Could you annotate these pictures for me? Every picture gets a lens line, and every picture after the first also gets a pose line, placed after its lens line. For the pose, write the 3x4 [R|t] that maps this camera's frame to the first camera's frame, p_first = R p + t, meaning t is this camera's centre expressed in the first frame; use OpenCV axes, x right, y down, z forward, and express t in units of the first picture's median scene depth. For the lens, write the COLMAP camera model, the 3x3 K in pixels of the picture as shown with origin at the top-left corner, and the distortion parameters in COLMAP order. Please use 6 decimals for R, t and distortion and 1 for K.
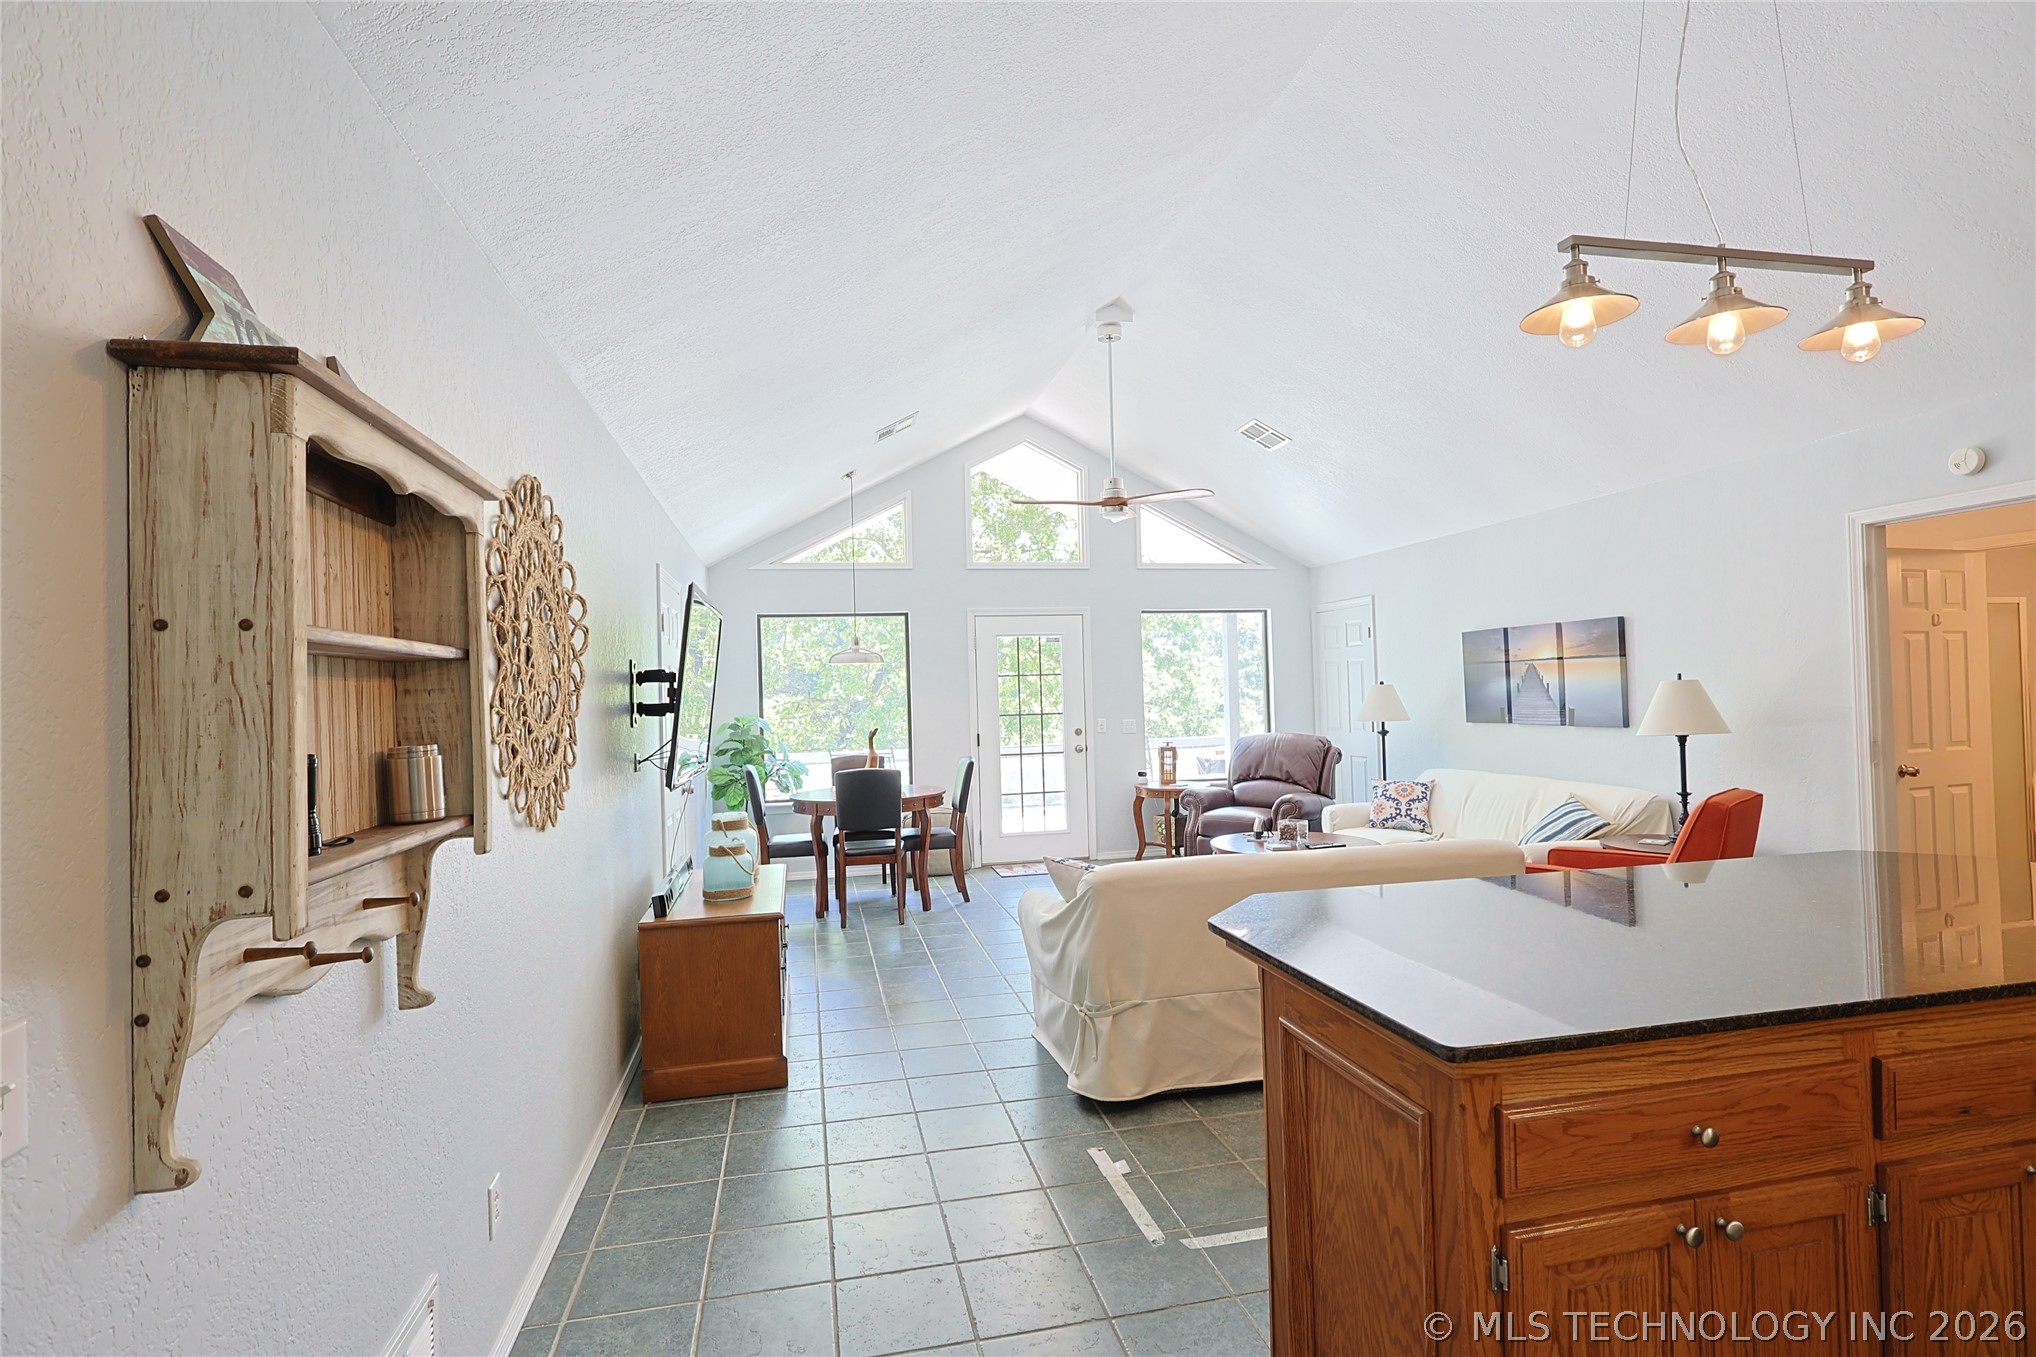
lens RADIAL K [[993.6, 0, 1020.6], [0, 993.6, 678.6], [0, 0, 1]] dist [-0.003776, 0.001867]
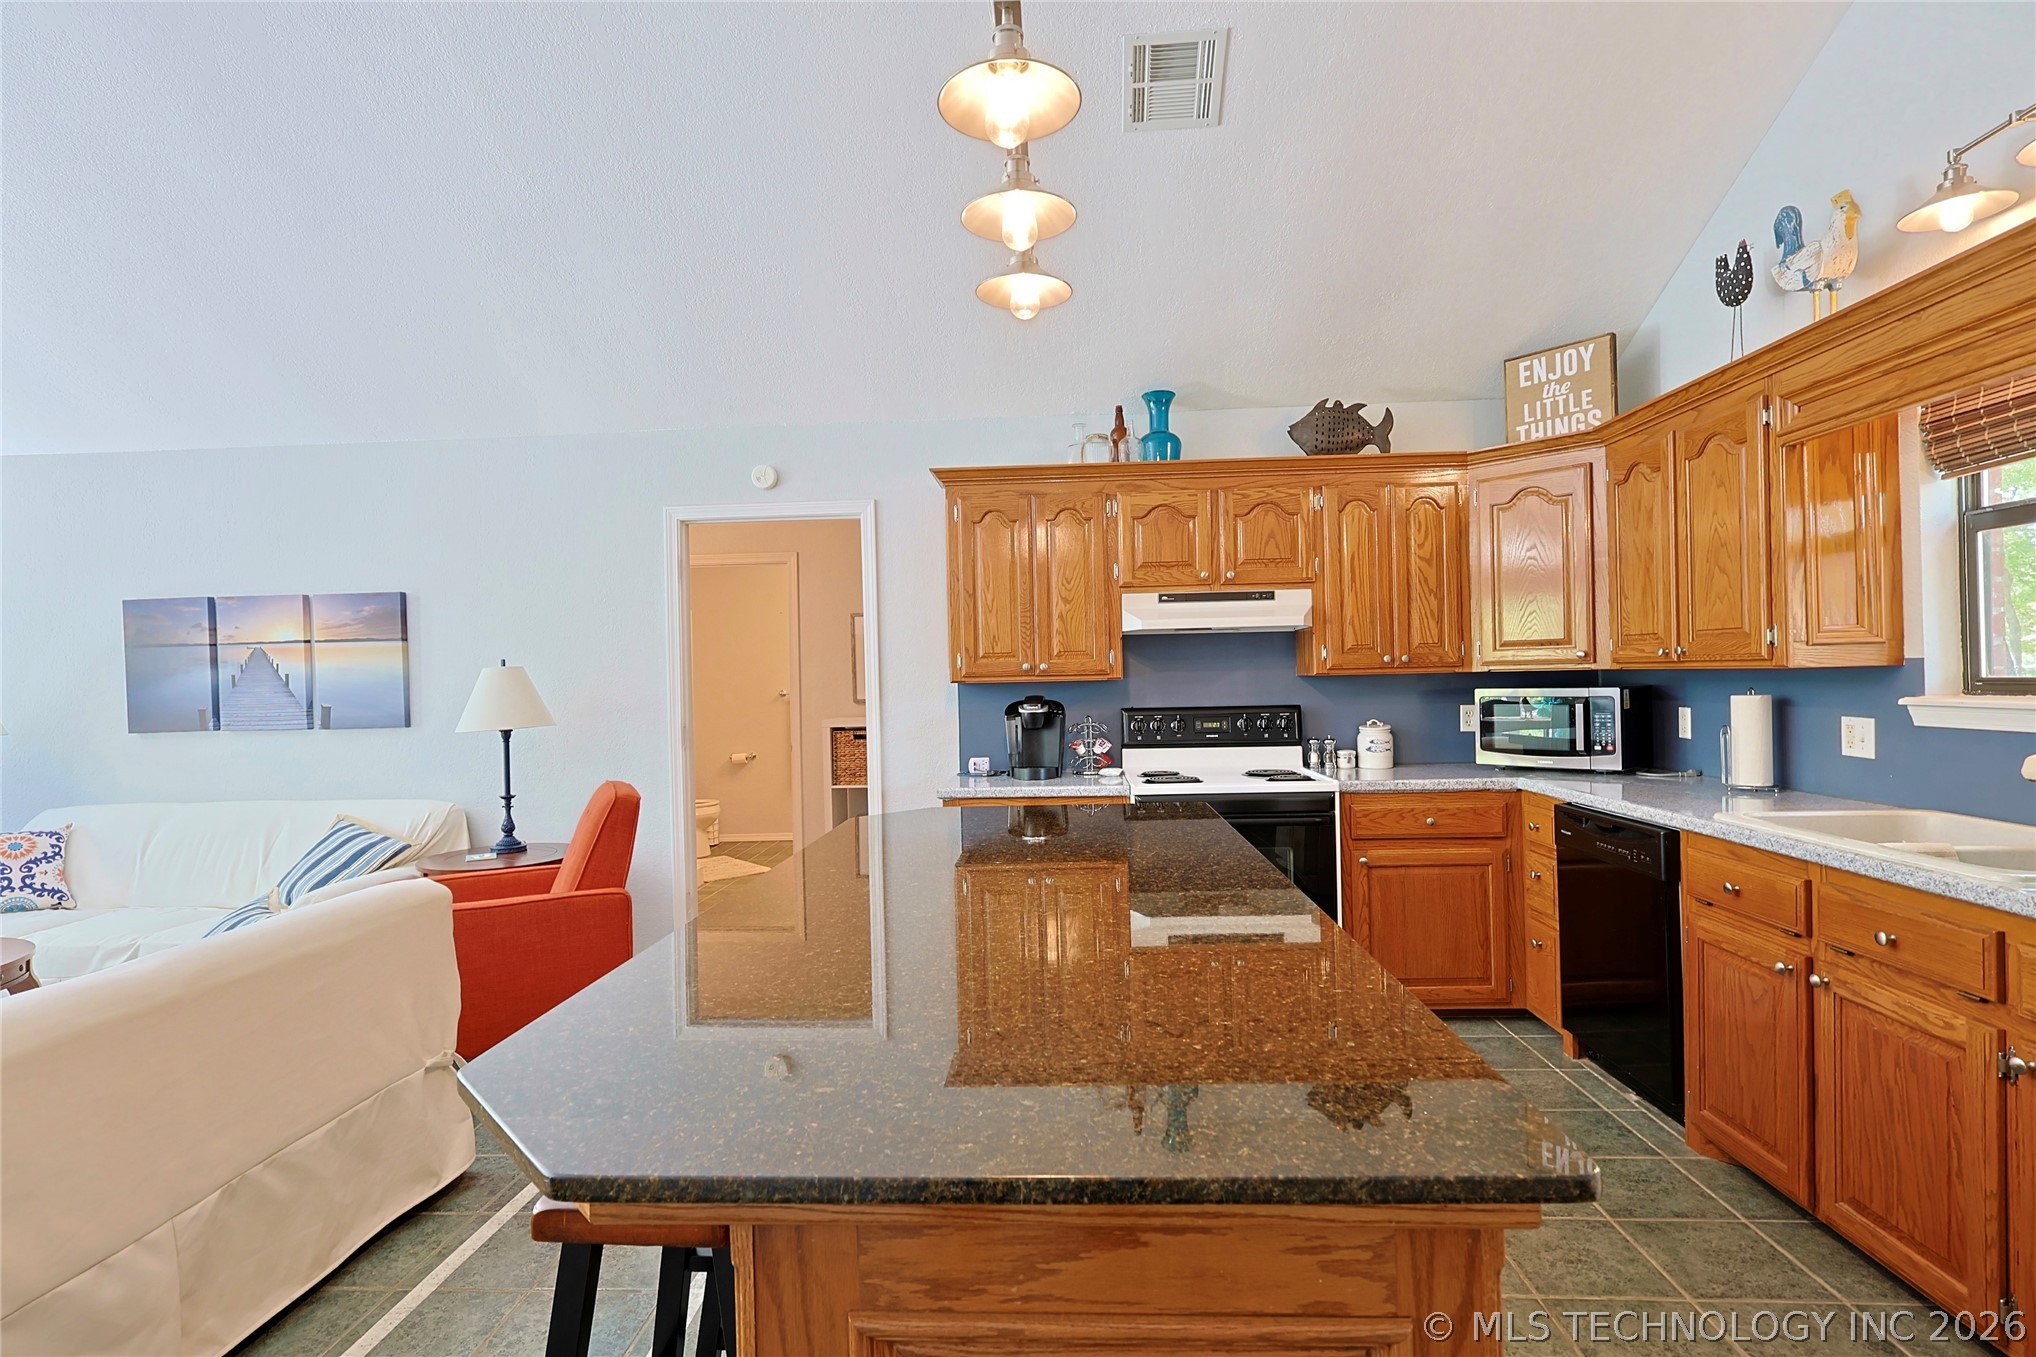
lens RADIAL K [[993.6, 0, 1019.7], [0, 993.6, 675.7], [0, 0, 1]] dist [-0.003776, 0.001867]
pose [[0.269184, 0.020585, 0.962869, -0.039473], [0.002061, 0.999757, -0.021950, 0.020776], [-0.963087, 0.007893, 0.269076, 0.232169]]
